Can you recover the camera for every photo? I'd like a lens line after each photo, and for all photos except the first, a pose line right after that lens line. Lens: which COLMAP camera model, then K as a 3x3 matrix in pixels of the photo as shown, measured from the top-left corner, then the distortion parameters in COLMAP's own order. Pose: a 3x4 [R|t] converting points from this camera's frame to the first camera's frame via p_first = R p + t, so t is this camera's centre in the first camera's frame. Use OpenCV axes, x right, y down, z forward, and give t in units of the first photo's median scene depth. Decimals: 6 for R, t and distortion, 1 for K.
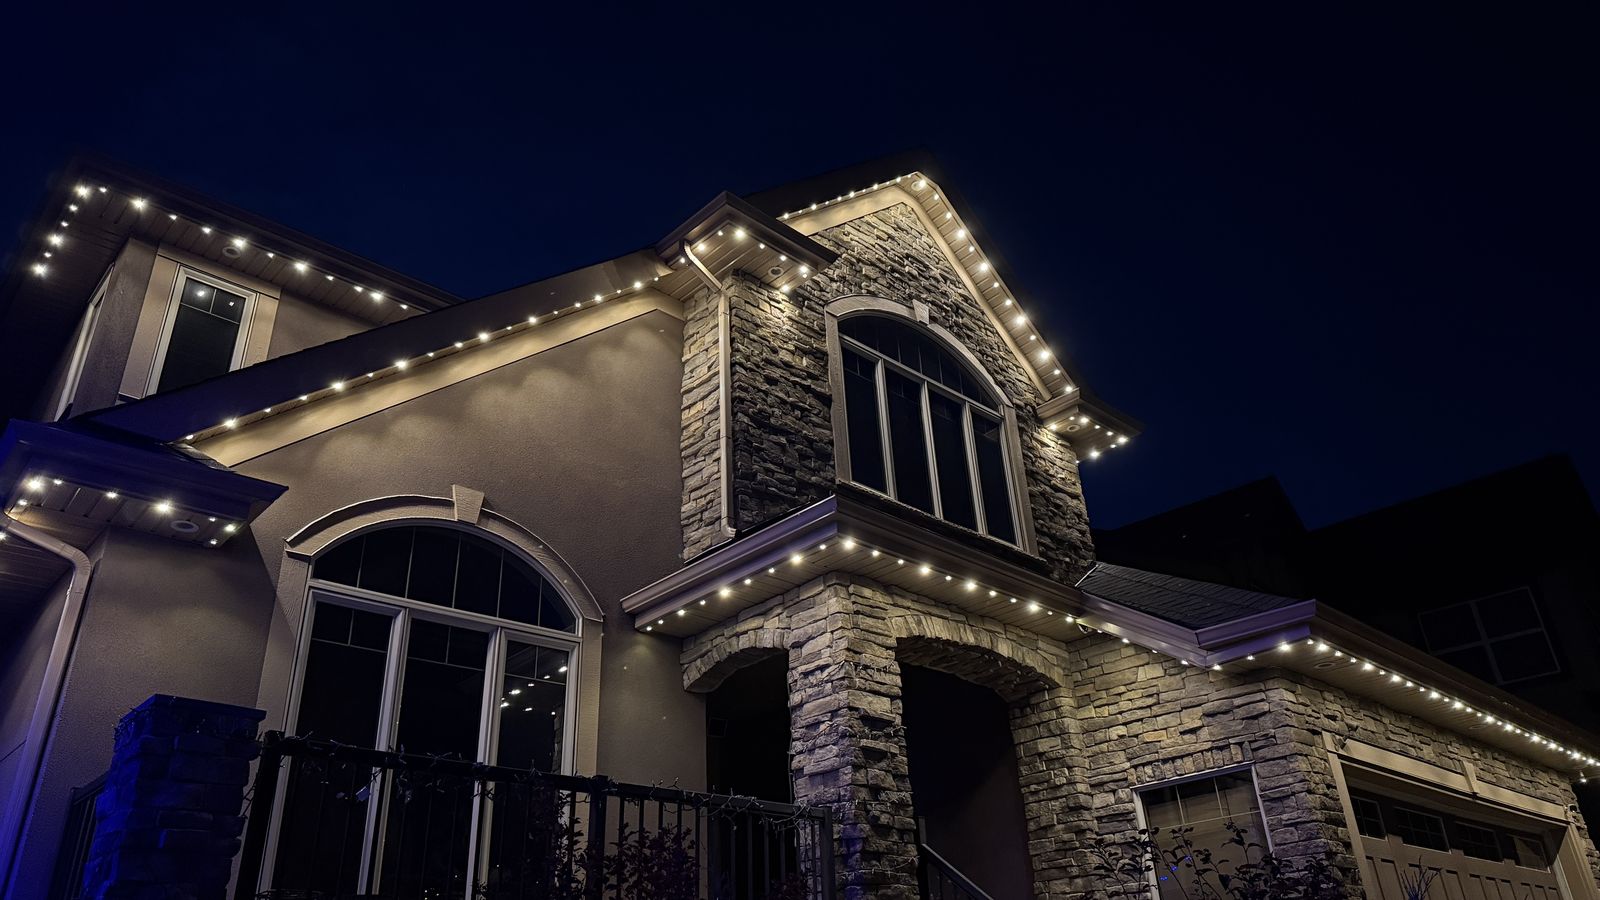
lens RADIAL K [[1106.1, 0, 800.0], [0, 1106.1, 450.0], [0, 0, 1]] dist [0.068251, -0.001346]
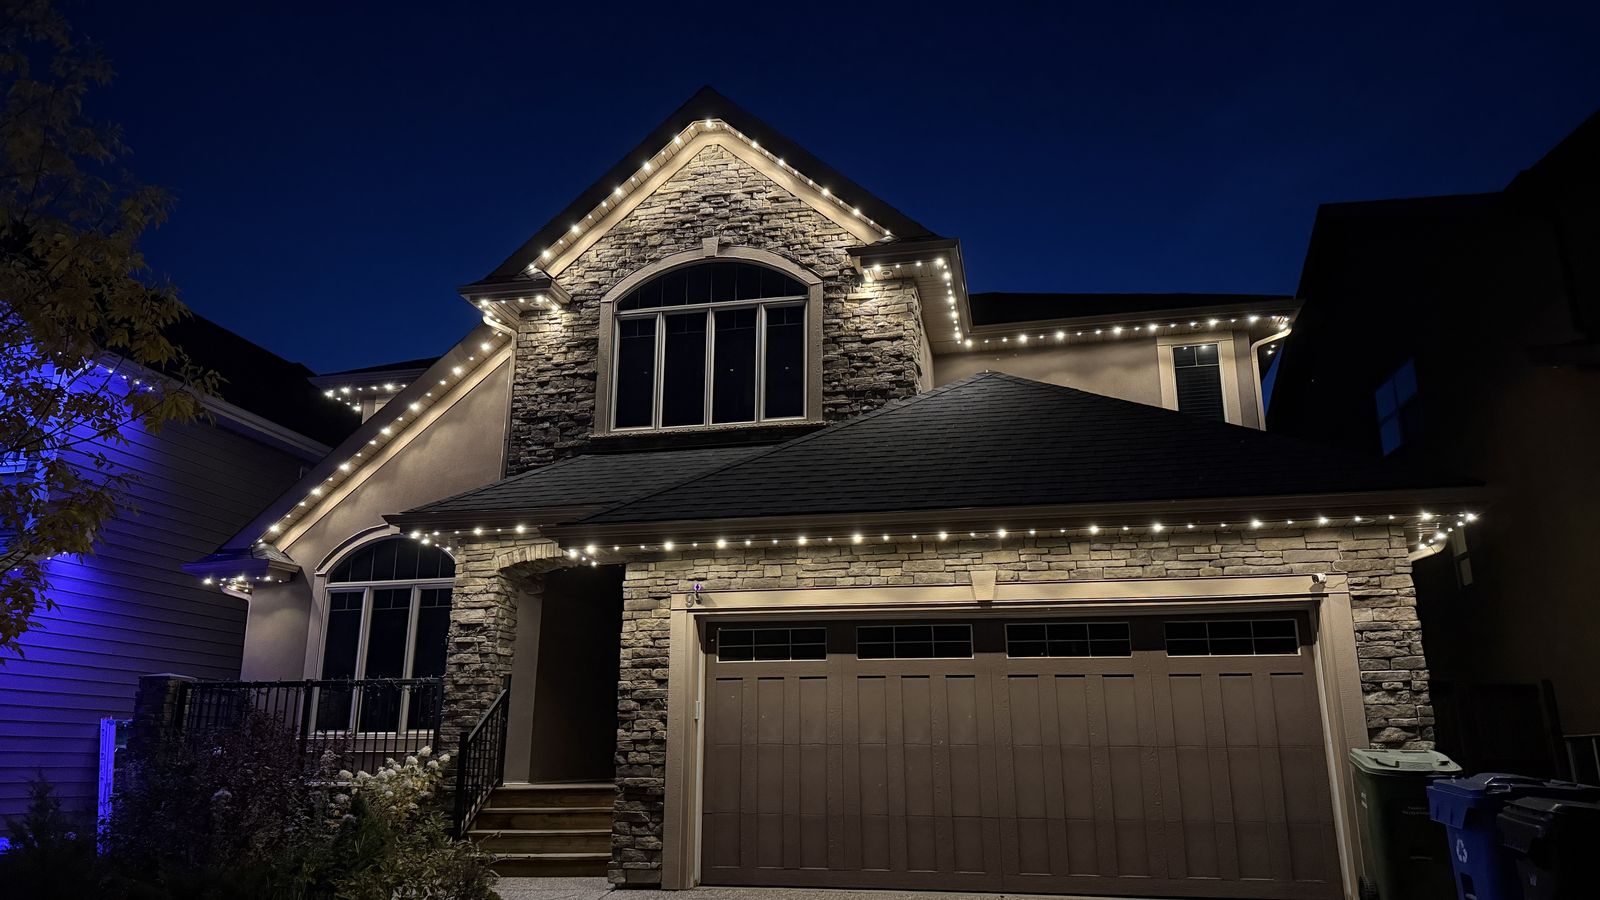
lens RADIAL K [[1106.1, 0, 800.0], [0, 1106.1, 450.0], [0, 0, 1]] dist [0.068251, -0.001346]
pose [[0.567827, -0.175079, -0.804313, 1.394592], [0.366491, 0.928700, 0.056579, 0.064180], [0.737060, -0.326901, 0.591505, 0.348219]]
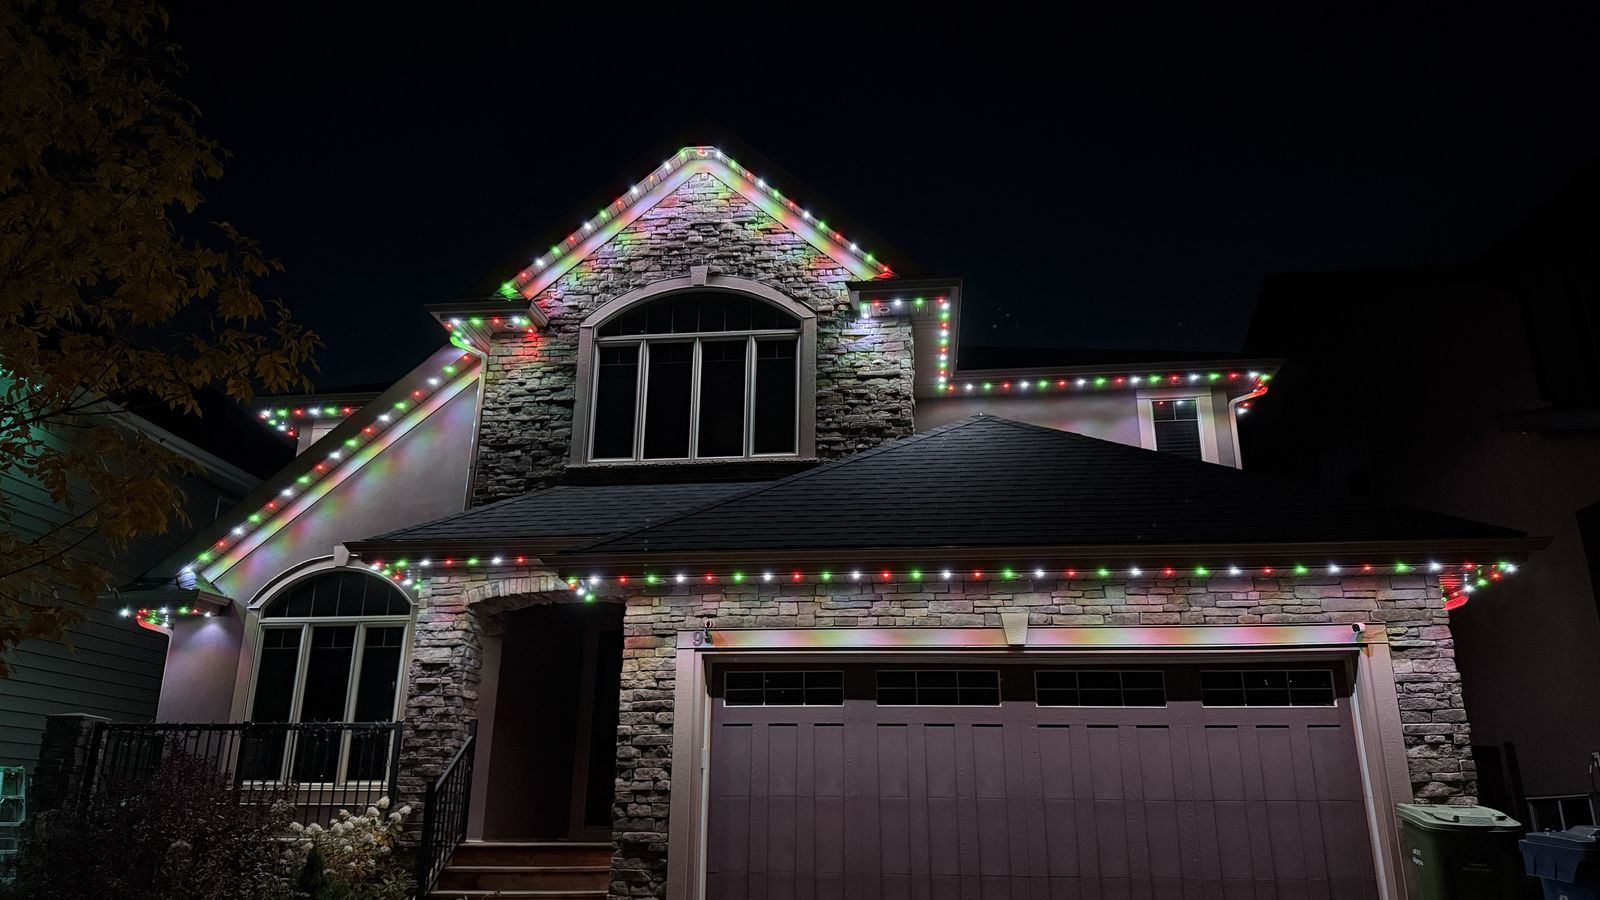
lens RADIAL K [[1104.9, 0, 800.0], [0, 1104.9, 450.0], [0, 0, 1]] dist [0.047082, -0.005998]
pose [[0.646799, -0.196194, -0.736993, 1.267903], [0.328932, 0.943610, 0.037480, 0.053387], [0.688081, -0.266663, 0.674860, 0.291615]]
